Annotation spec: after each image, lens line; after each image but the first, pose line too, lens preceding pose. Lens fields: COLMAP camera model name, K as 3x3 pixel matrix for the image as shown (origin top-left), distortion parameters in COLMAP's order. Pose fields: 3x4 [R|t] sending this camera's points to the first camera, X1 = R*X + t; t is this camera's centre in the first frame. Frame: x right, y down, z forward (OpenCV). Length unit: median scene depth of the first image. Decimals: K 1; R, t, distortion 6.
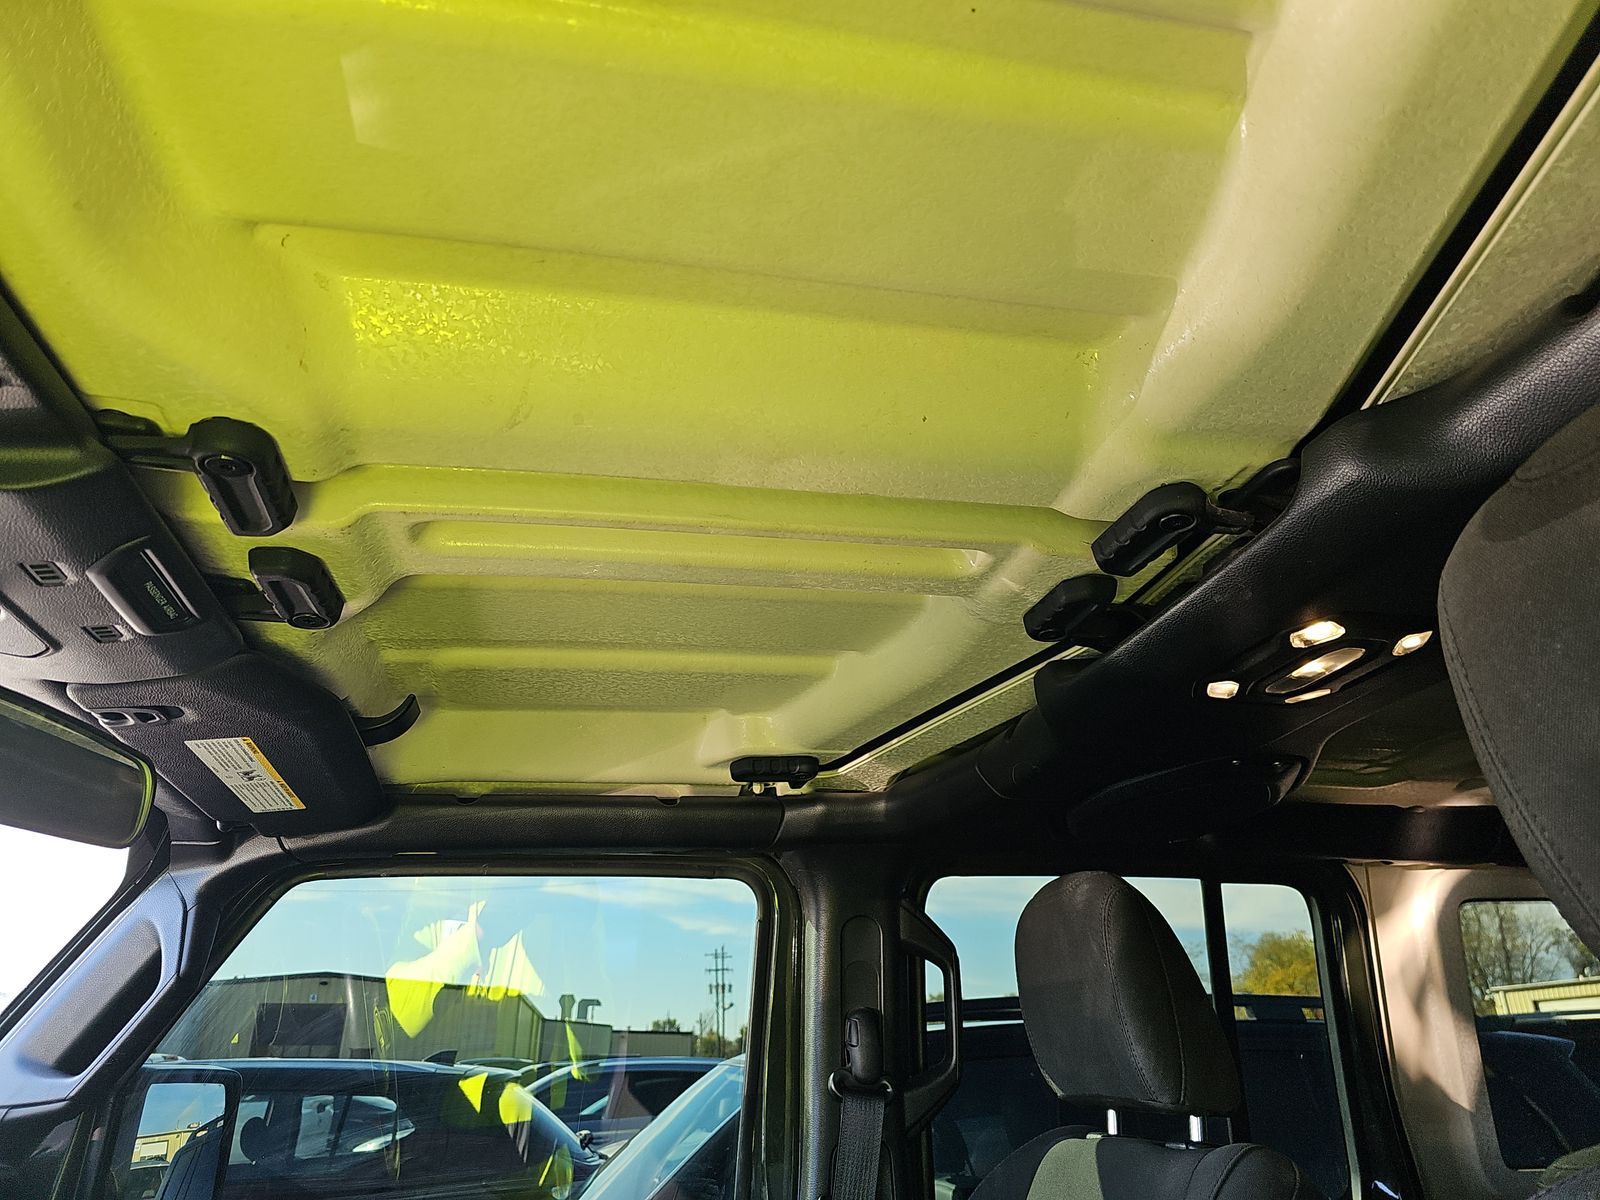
lens RADIAL K [[1061.6, 0, 808.8], [0, 1061.6, 596.9], [0, 0, 1]] dist [0.027925, -0.039768]
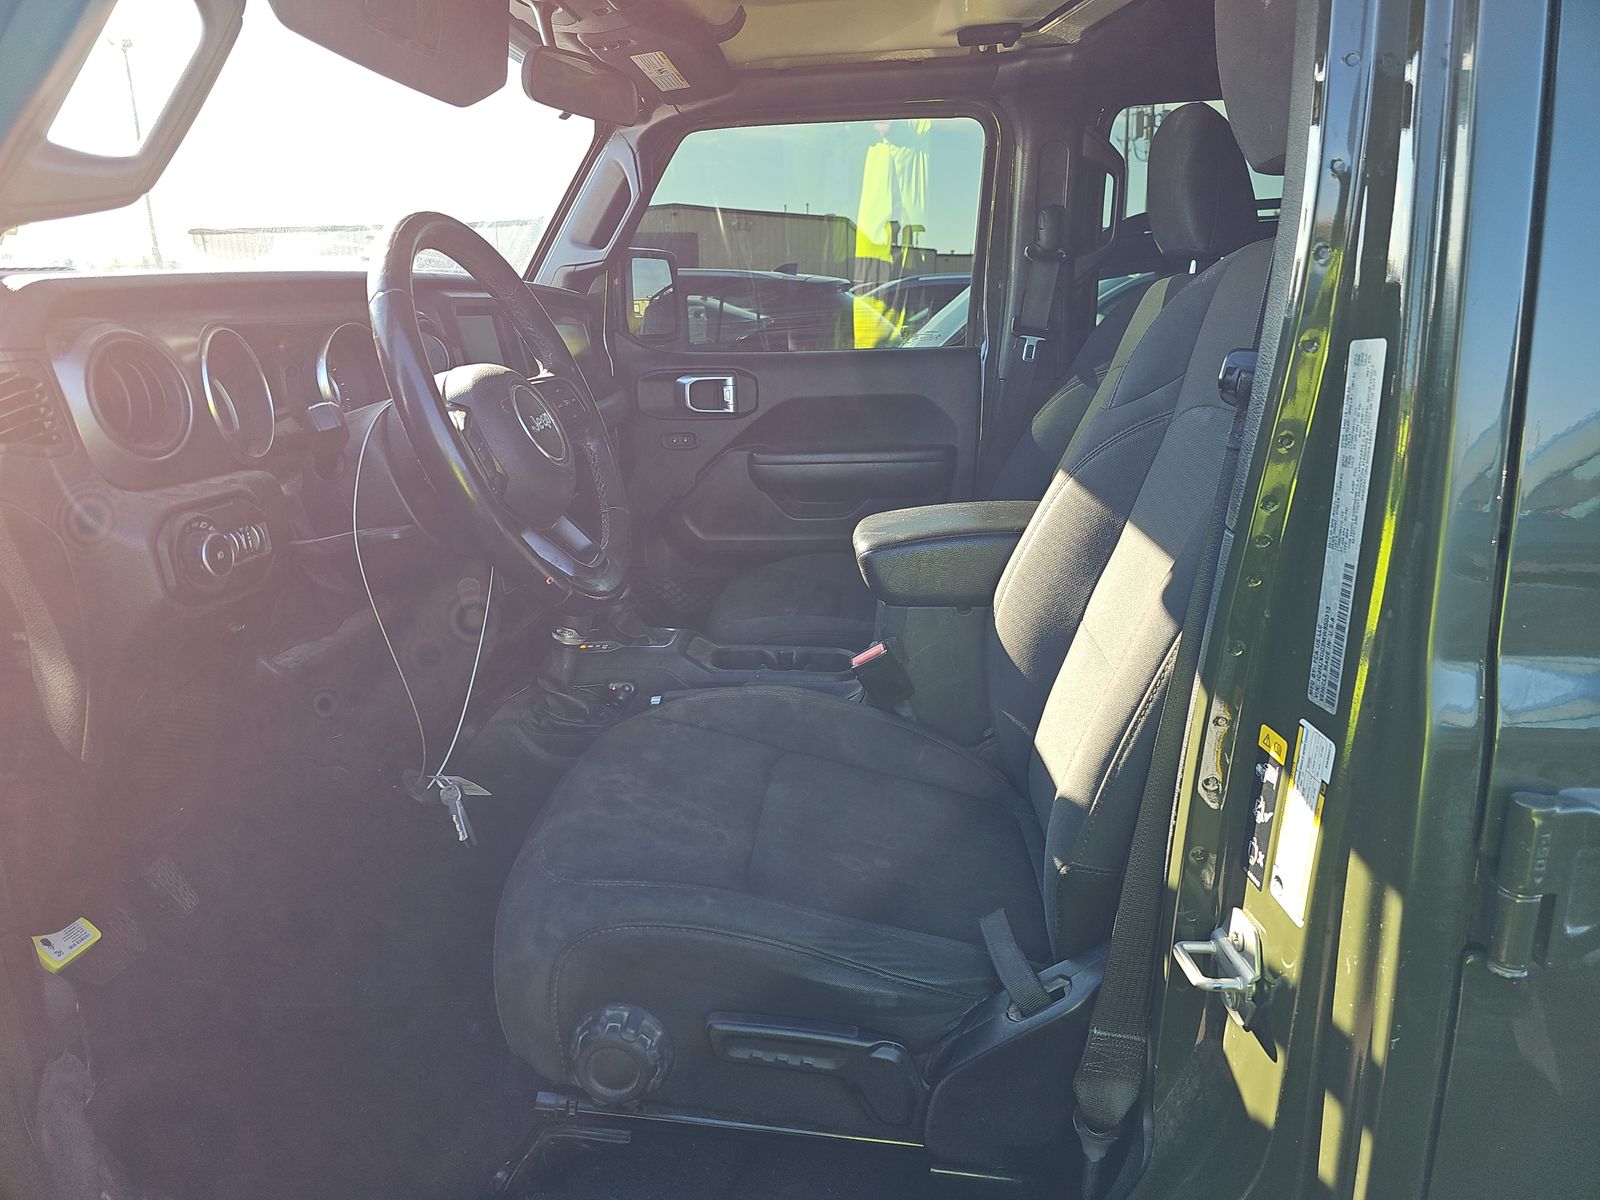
lens RADIAL K [[1061.6, 0, 808.8], [0, 1061.6, 596.9], [0, 0, 1]] dist [0.027925, -0.039768]
pose [[0.955007, 0.081469, -0.285173, 0.199273], [0.118184, 0.777357, 0.617858, -0.154776], [0.272018, -0.623762, 0.732753, -0.543868]]
